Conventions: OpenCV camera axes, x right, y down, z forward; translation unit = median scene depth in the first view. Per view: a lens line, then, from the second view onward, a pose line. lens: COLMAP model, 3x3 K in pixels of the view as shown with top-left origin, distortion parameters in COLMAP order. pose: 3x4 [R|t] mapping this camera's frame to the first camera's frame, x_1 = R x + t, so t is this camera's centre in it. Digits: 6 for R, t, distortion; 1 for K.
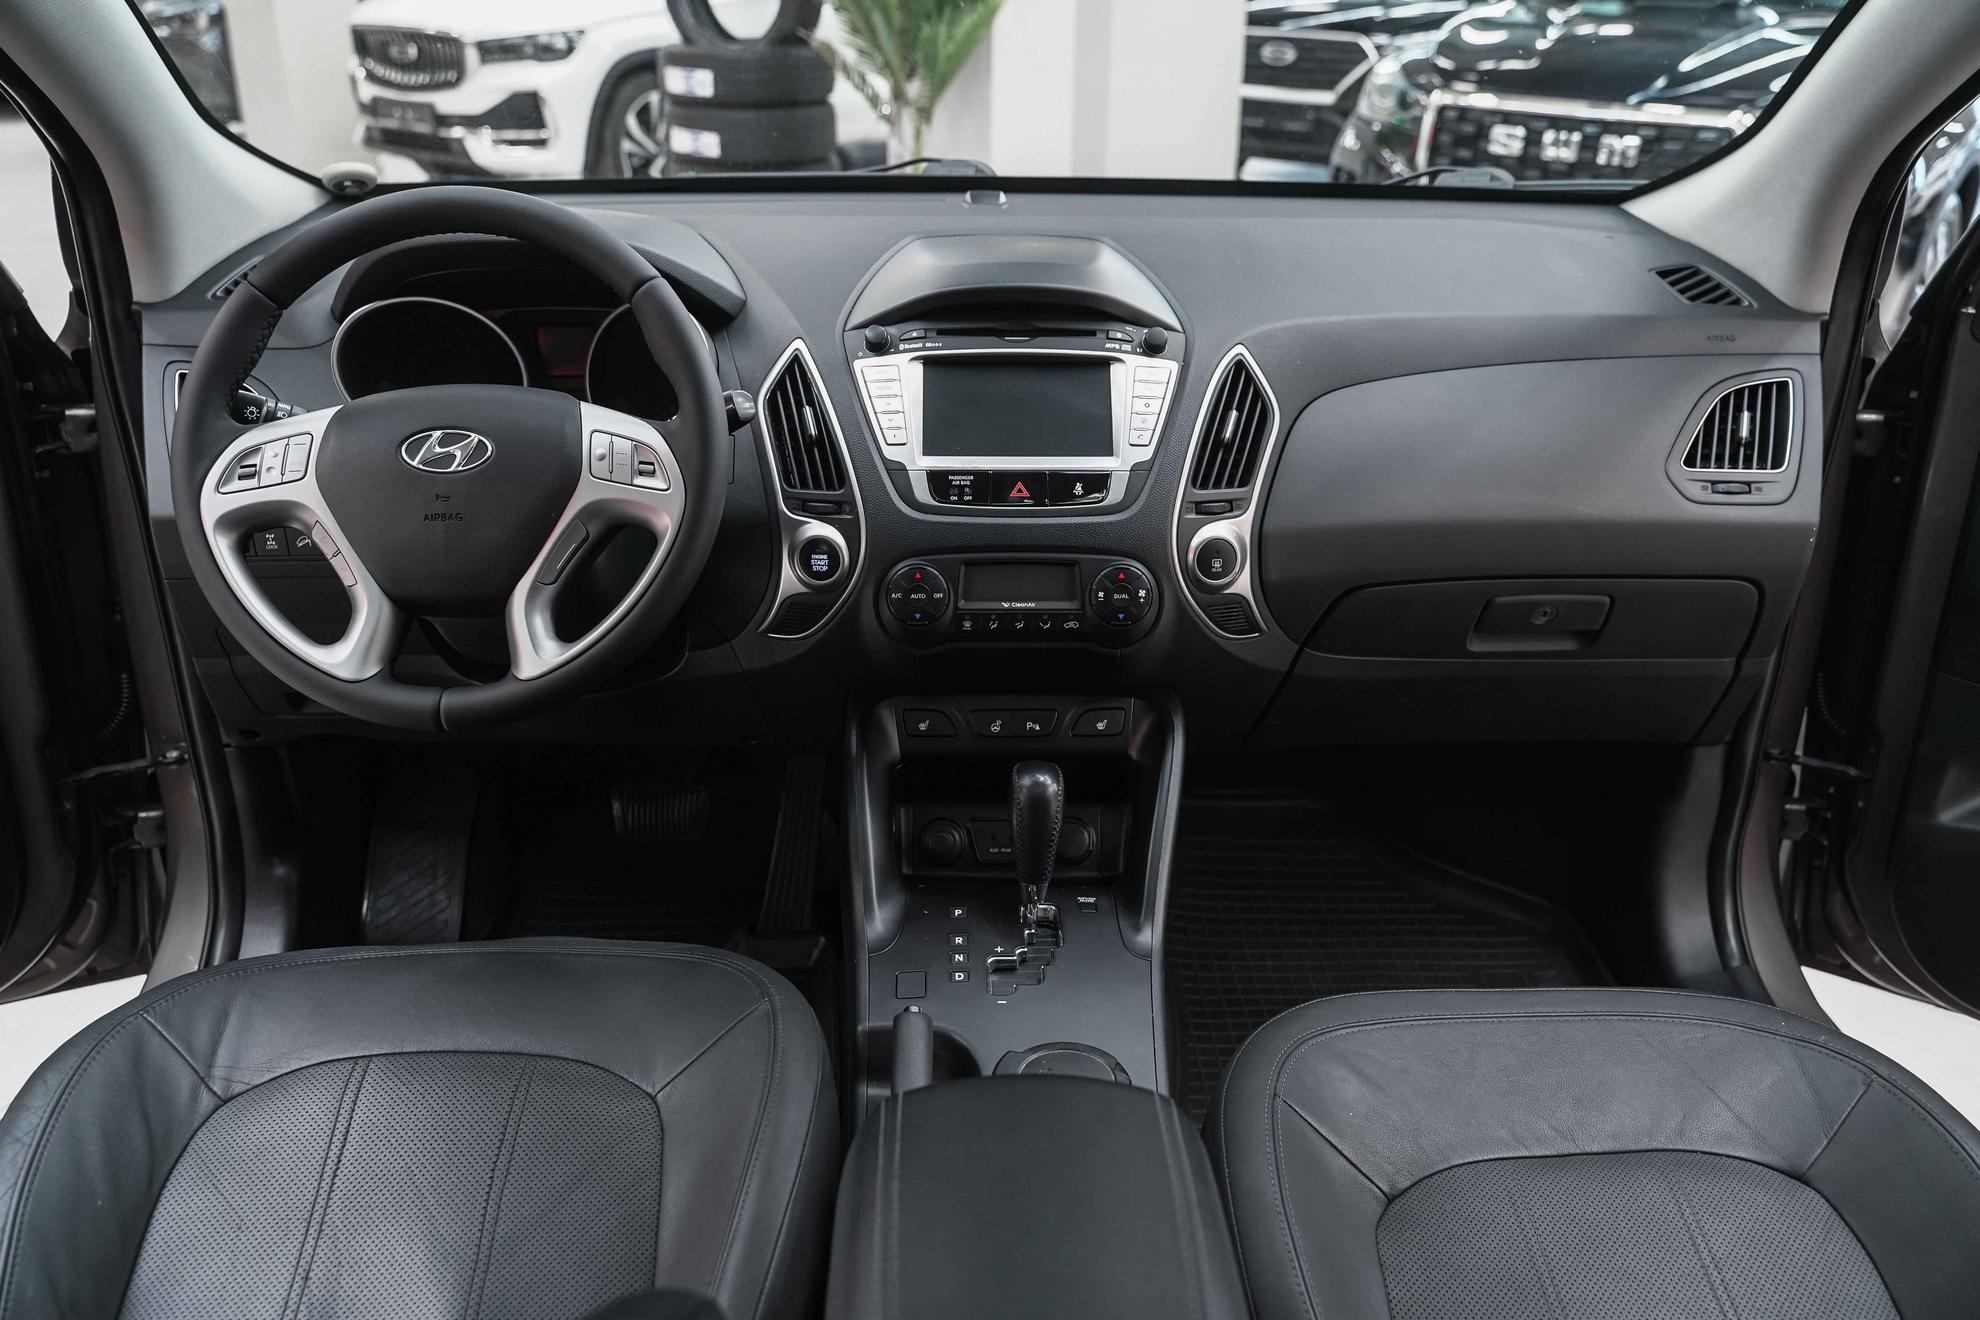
lens RADIAL K [[1584.7, 0, 999.8], [0, 1584.7, 657.0], [0, 0, 1]] dist [-0.009371, -0.003952]
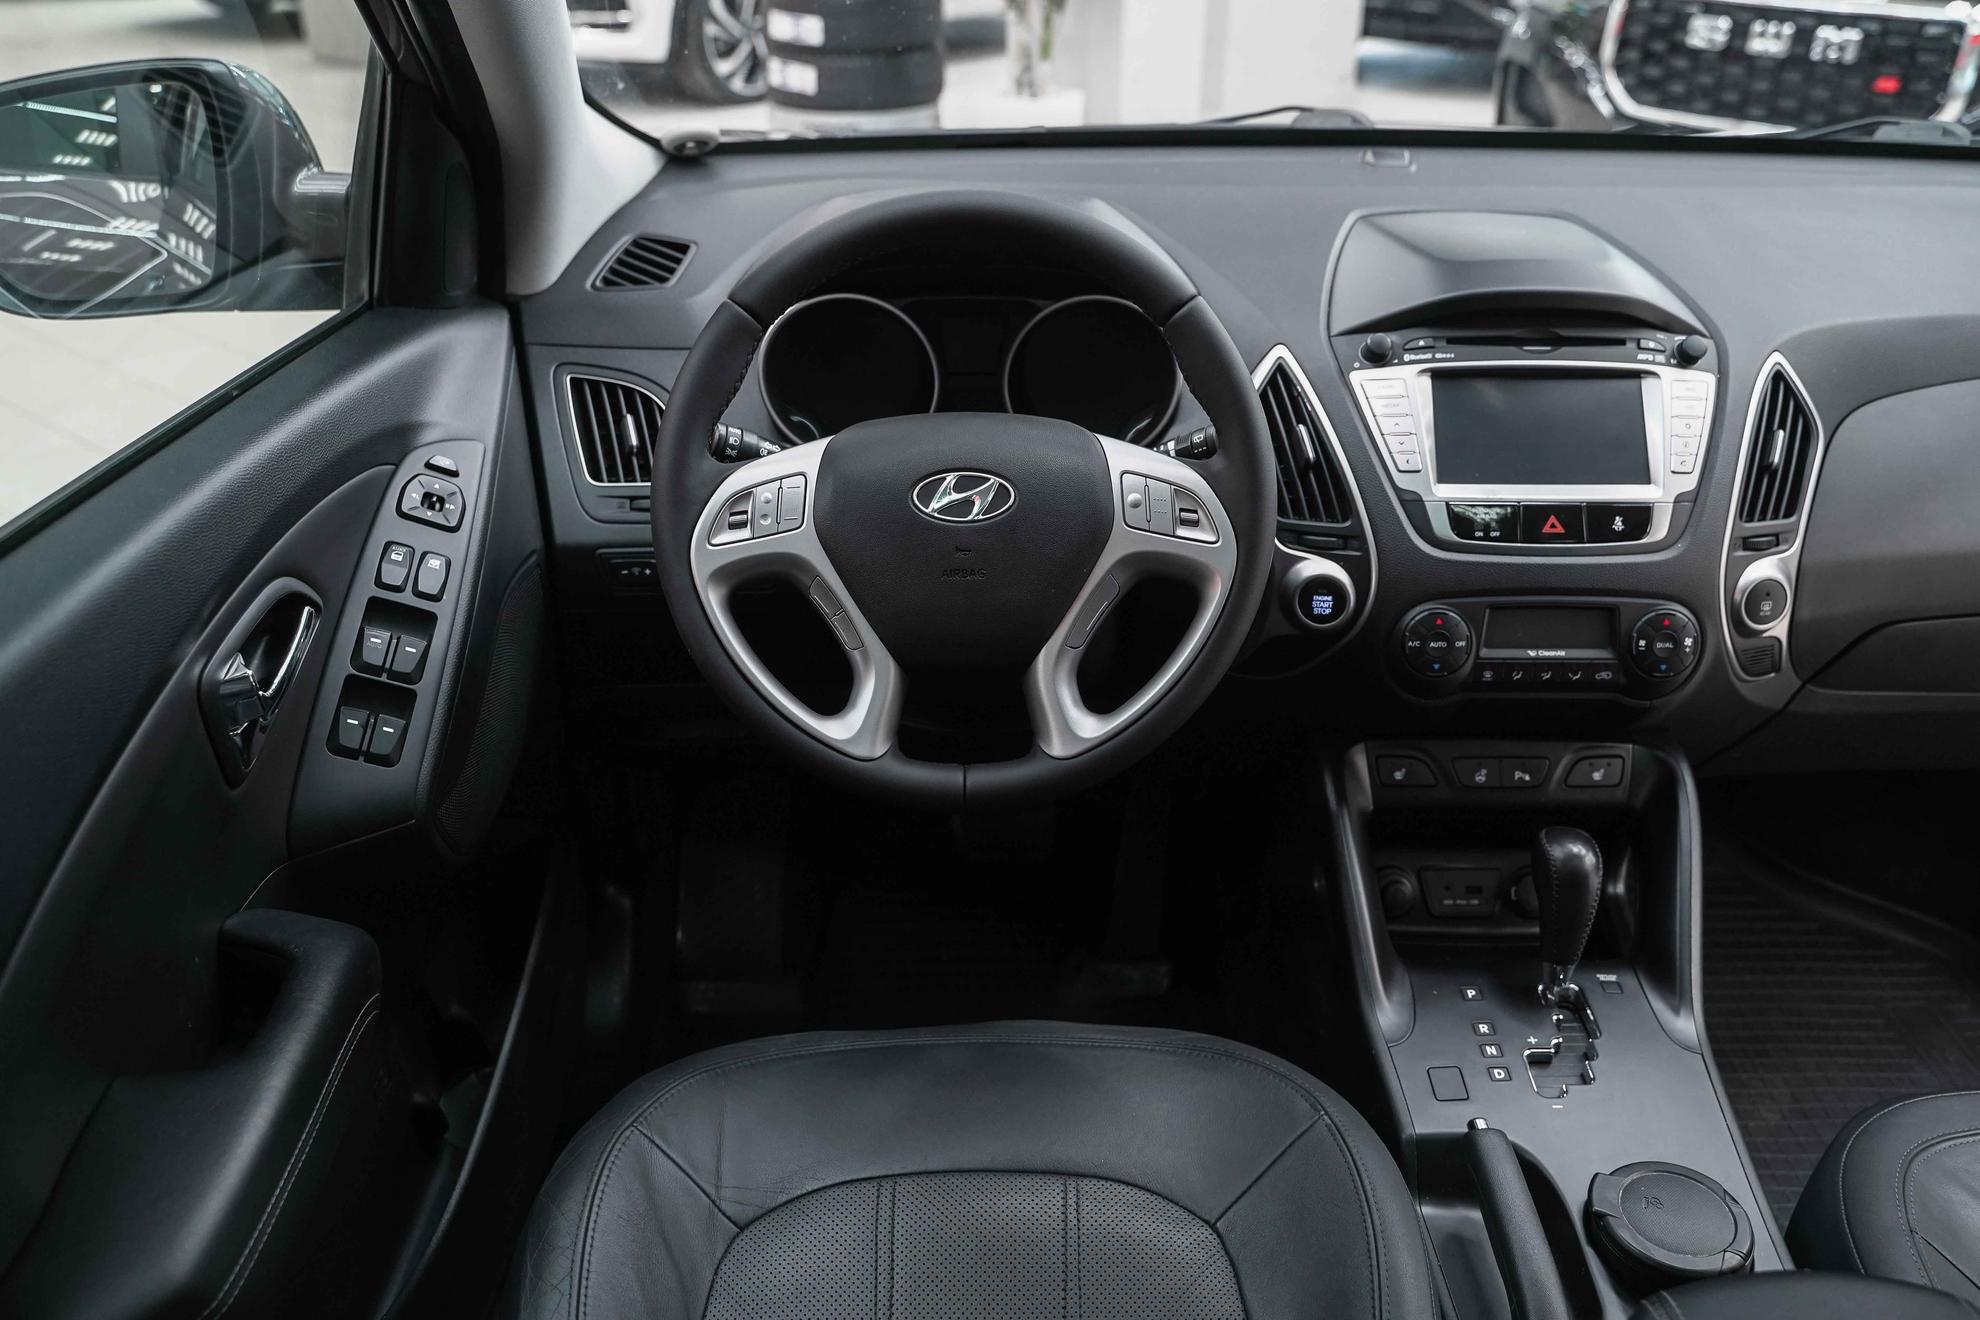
lens RADIAL K [[1639.2, 0, 989.5], [0, 1639.2, 633.6], [0, 0, 1]] dist [-0.010625, -0.000290]
pose [[0.999774, 0.005022, -0.020636, -0.279367], [-0.003920, 0.998581, 0.053104, -0.090665], [0.020873, -0.053011, 0.998376, 0.074075]]
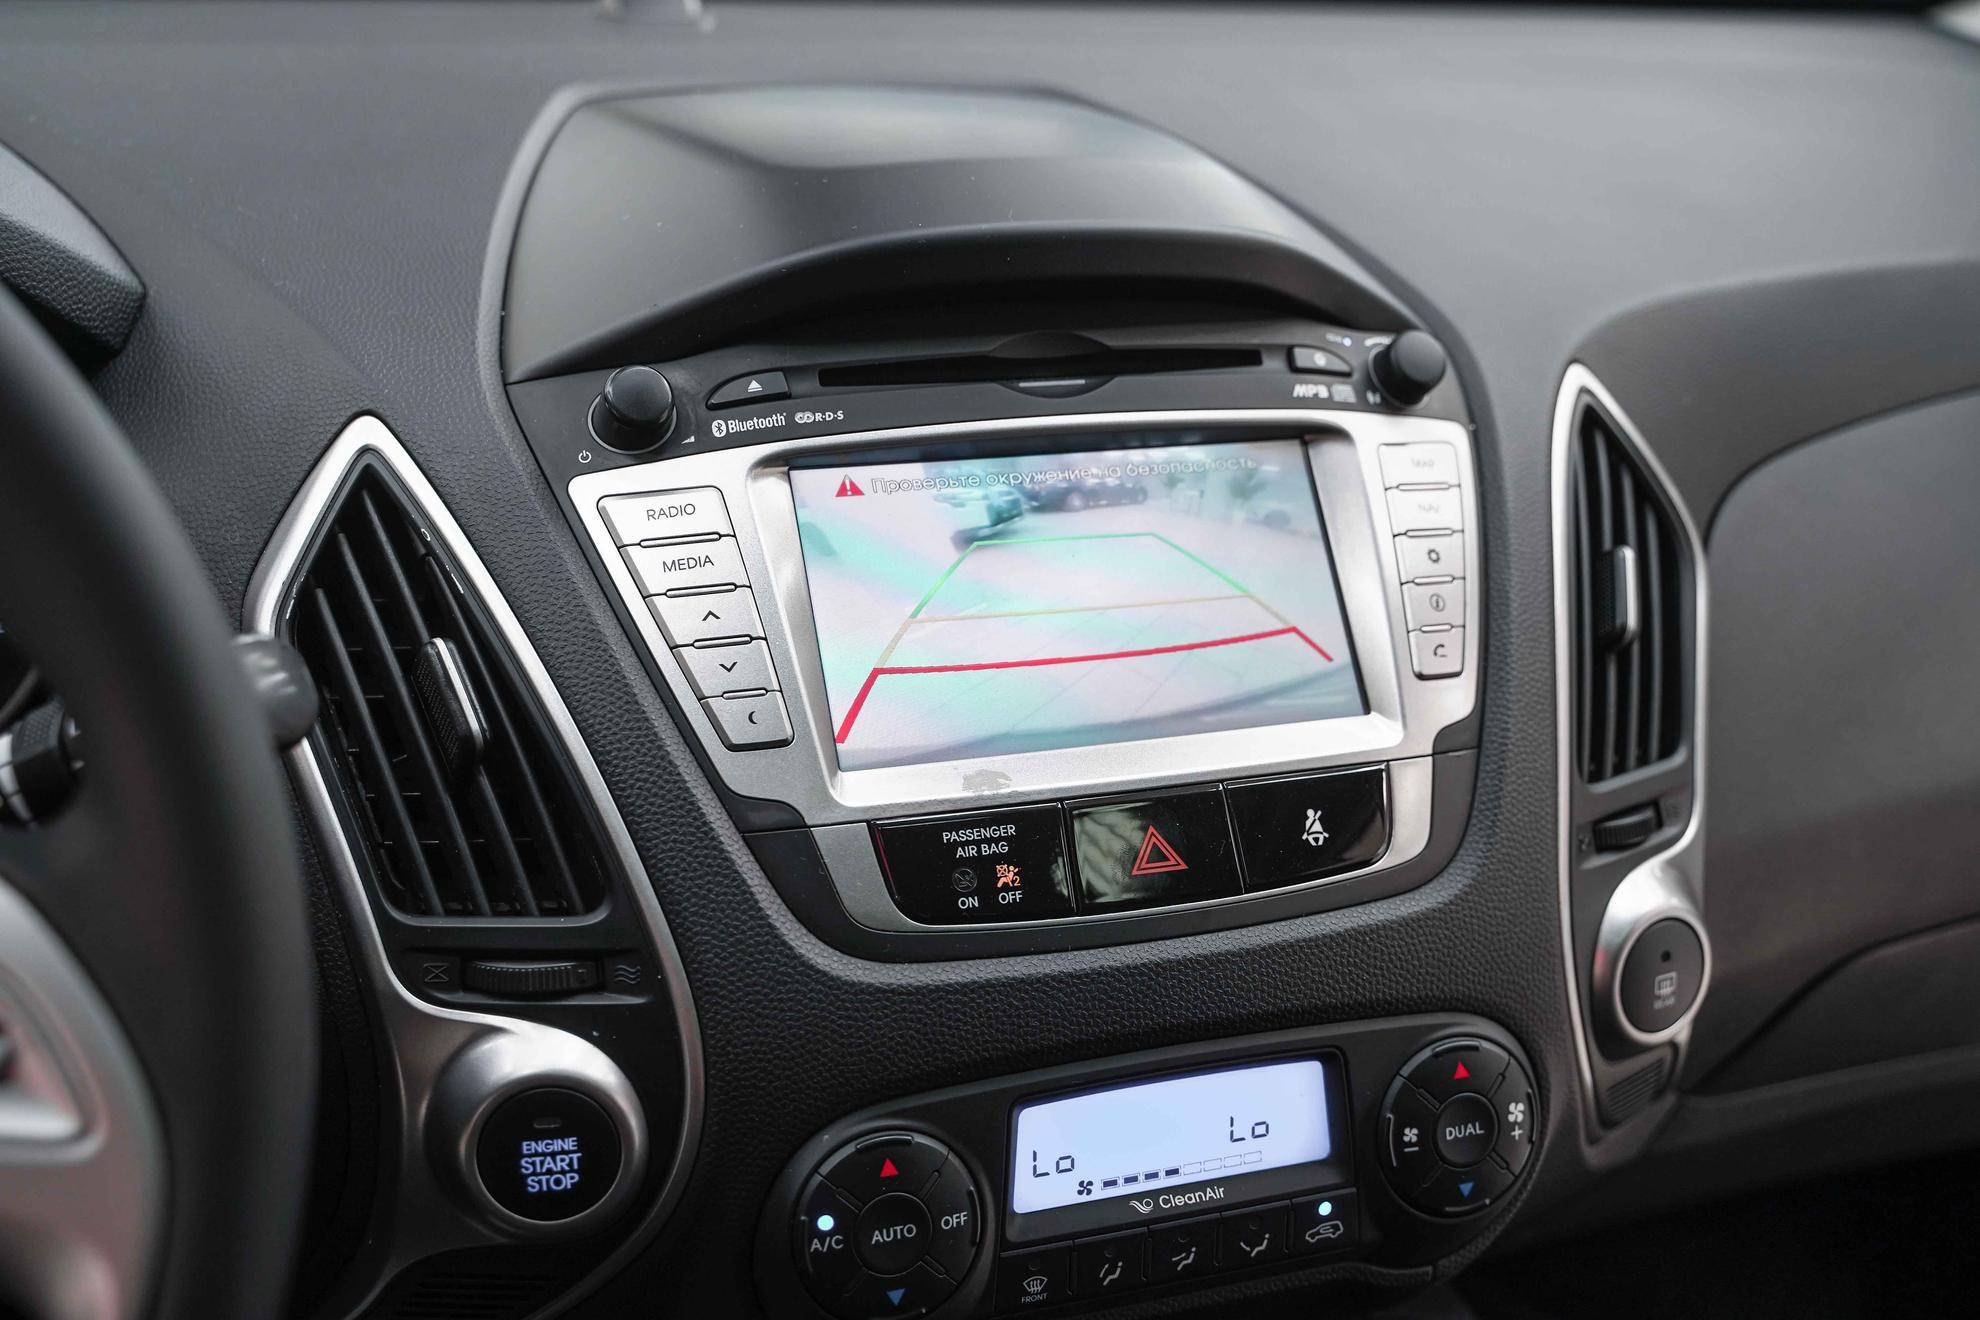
lens RADIAL K [[2285.1, 0, 990.0], [0, 2285.1, 660.0], [0, 0, 1]] dist [0.017210, -0.011048]
pose [[0.948076, -0.087921, 0.305650, -0.157638], [0.096148, 0.995295, -0.011937, -0.140267], [-0.303163, 0.040705, 0.952069, 0.552483]]
